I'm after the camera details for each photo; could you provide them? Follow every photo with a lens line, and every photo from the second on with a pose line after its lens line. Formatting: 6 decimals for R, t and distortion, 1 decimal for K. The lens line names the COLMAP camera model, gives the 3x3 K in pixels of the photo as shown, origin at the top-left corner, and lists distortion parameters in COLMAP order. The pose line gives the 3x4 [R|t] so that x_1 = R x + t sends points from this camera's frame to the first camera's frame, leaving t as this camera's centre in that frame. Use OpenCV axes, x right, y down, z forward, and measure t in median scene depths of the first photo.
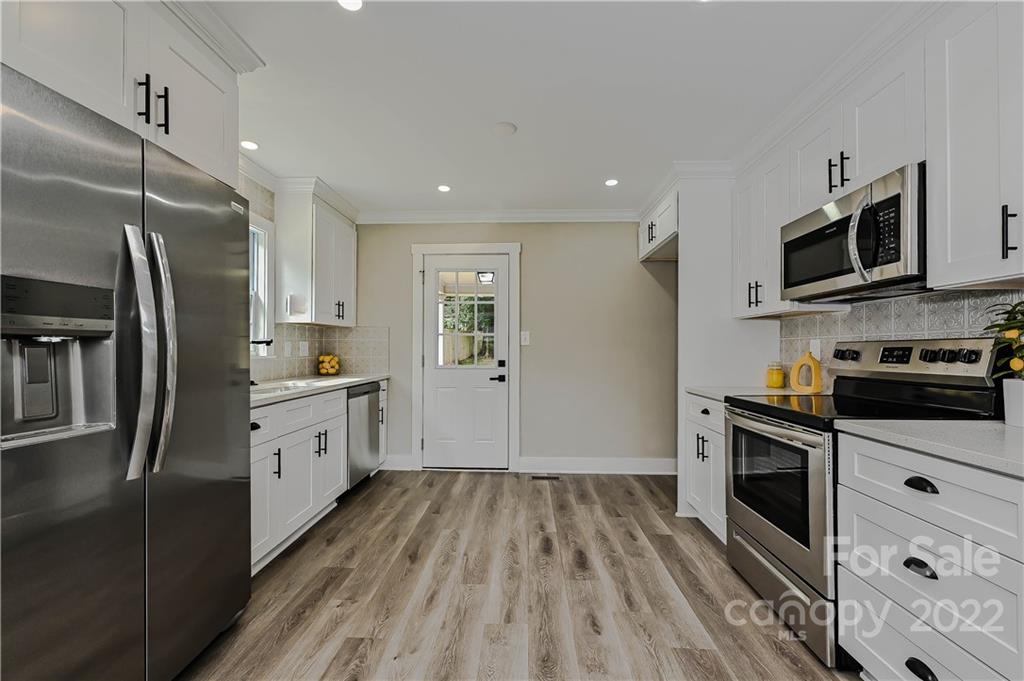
lens RADIAL K [[407.9, 0, 510.2], [0, 407.9, 345.5], [0, 0, 1]] dist [-0.000510, -0.000075]
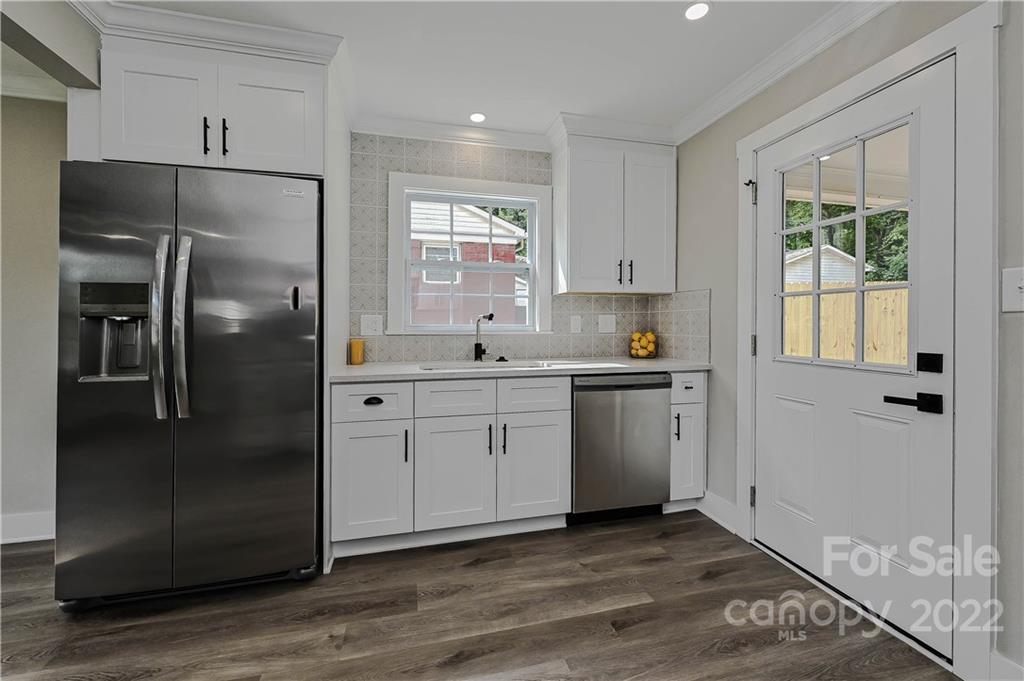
lens RADIAL K [[413.8, 0, 512.6], [0, 413.8, 322.9], [0, 0, 1]] dist [-0.001637, -0.000250]
pose [[0.281277, -0.002927, -0.959622, 0.369179], [0.009595, 0.999954, -0.000238, 0.007699], [0.959579, -0.009141, 0.281292, 0.855338]]
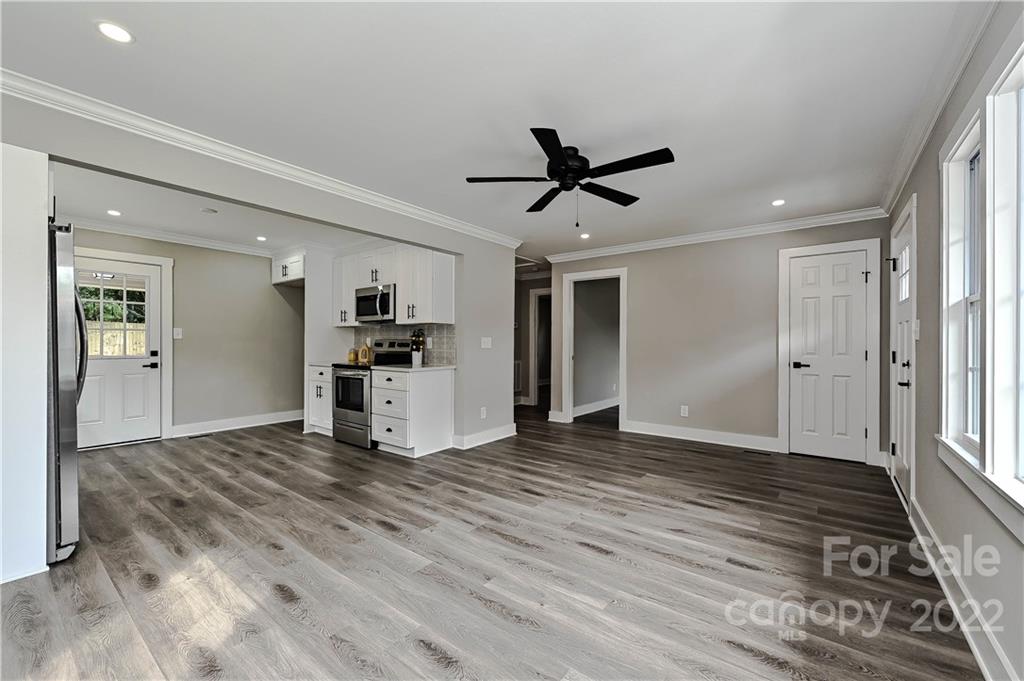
lens RADIAL K [[407.9, 0, 511.6], [0, 407.9, 342.9], [0, 0, 1]] dist [-0.001701, -0.000077]
pose [[0.576333, -0.001815, 0.817213, -0.650024], [-0.010389, 0.999900, 0.009548, -0.018165], [-0.817149, -0.013993, 0.576257, -0.963976]]
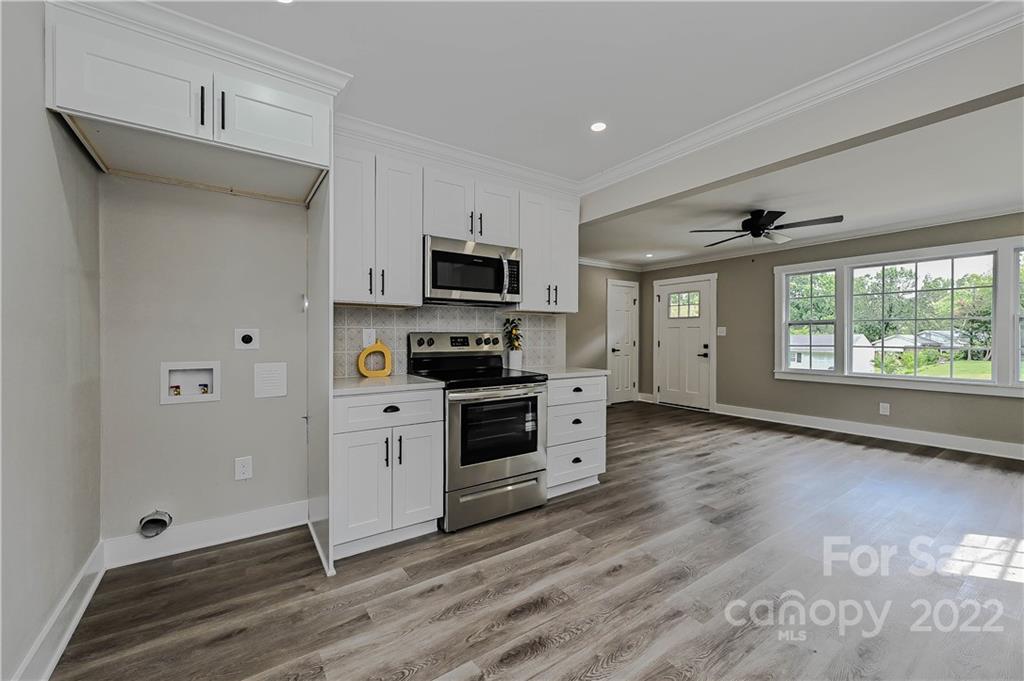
lens RADIAL K [[407.4, 0, 511.0], [0, 407.4, 339.3], [0, 0, 1]] dist [-0.001132, -0.000224]
pose [[-0.600062, -0.007354, 0.799919, -0.395871], [-0.010839, 0.999941, 0.001063, 0.008407], [-0.799880, -0.008033, -0.600107, 1.390985]]
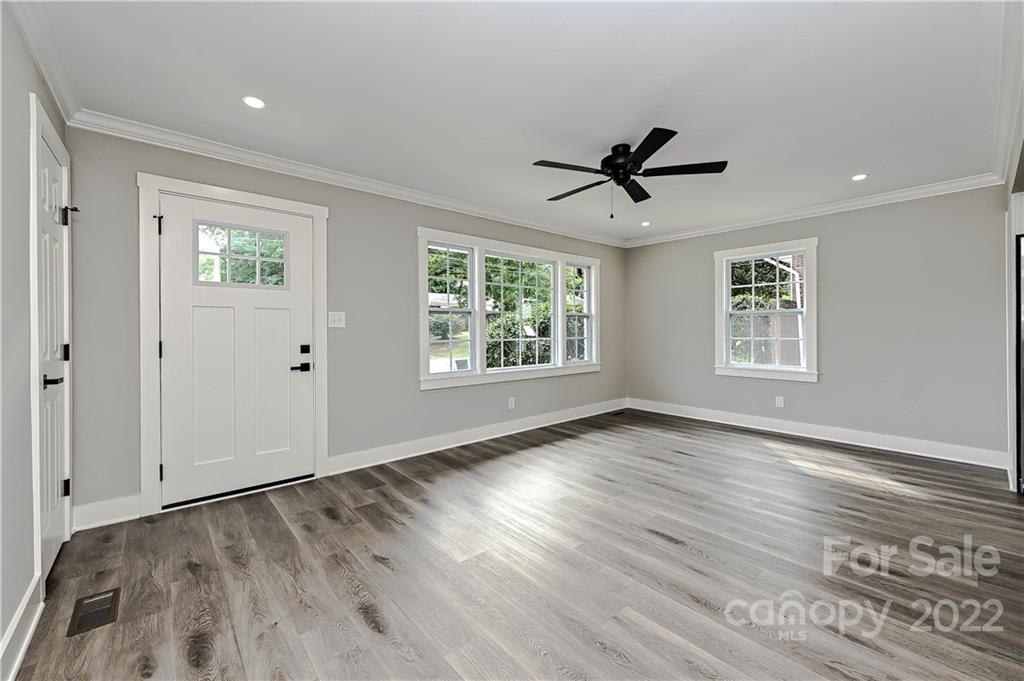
lens RADIAL K [[412.5, 0, 508.2], [0, 412.5, 332.5], [0, 0, 1]] dist [-0.000944, -0.000085]
pose [[-0.731321, 0.005071, -0.682015, 1.398643], [0.009417, 0.999952, -0.002663, -0.000297], [0.681968, -0.008371, -0.731334, 0.198369]]
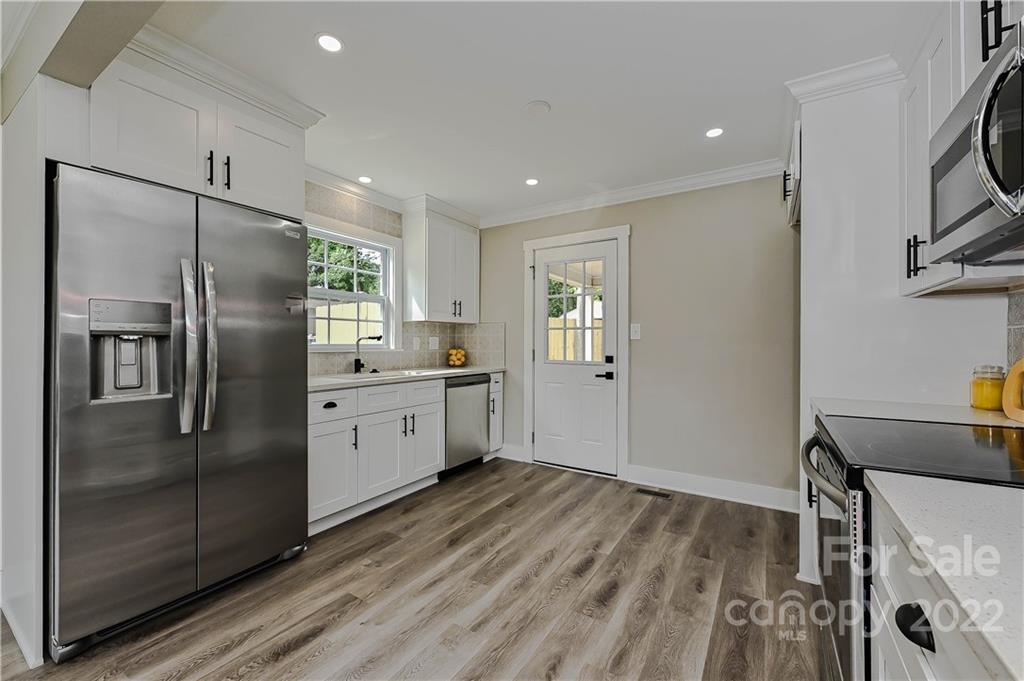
lens RADIAL K [[407.4, 0, 511.0], [0, 407.4, 339.3], [0, 0, 1]] dist [-0.001132, -0.000224]
pose [[0.864558, -0.004015, -0.502518, 0.395715], [0.003524, 0.999992, -0.001927, 0.000459], [0.502521, -0.000105, 0.864565, 0.158122]]
